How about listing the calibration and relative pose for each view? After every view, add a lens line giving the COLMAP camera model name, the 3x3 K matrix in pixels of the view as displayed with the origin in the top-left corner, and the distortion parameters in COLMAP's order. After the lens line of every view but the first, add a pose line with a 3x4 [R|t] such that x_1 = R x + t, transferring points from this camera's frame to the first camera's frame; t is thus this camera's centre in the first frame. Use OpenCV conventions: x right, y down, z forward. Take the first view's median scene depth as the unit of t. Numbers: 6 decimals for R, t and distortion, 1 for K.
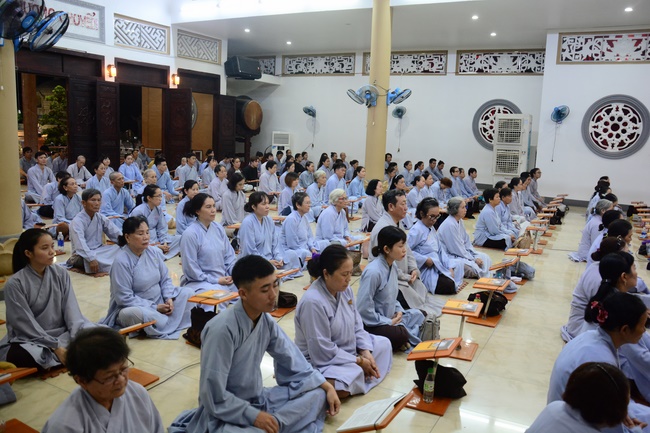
lens RADIAL K [[576.8, 0, 325.8], [0, 576.8, 216.4], [0, 0, 1]] dist [-0.003972, 0.012235]
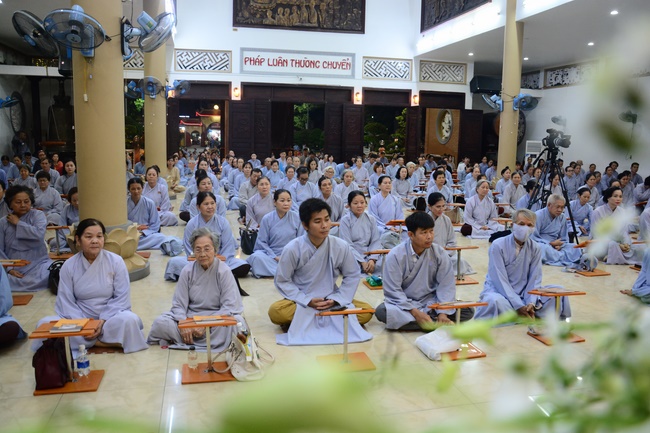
lens RADIAL K [[576.8, 0, 324.9], [0, 576.8, 216.5], [0, 0, 1]] dist [-0.003972, 0.012235]
pose [[0.648253, 0.088997, -0.756206, 0.590506], [-0.117516, 0.992940, 0.016118, 0.024923], [0.752302, 0.078418, 0.654135, 0.024653]]
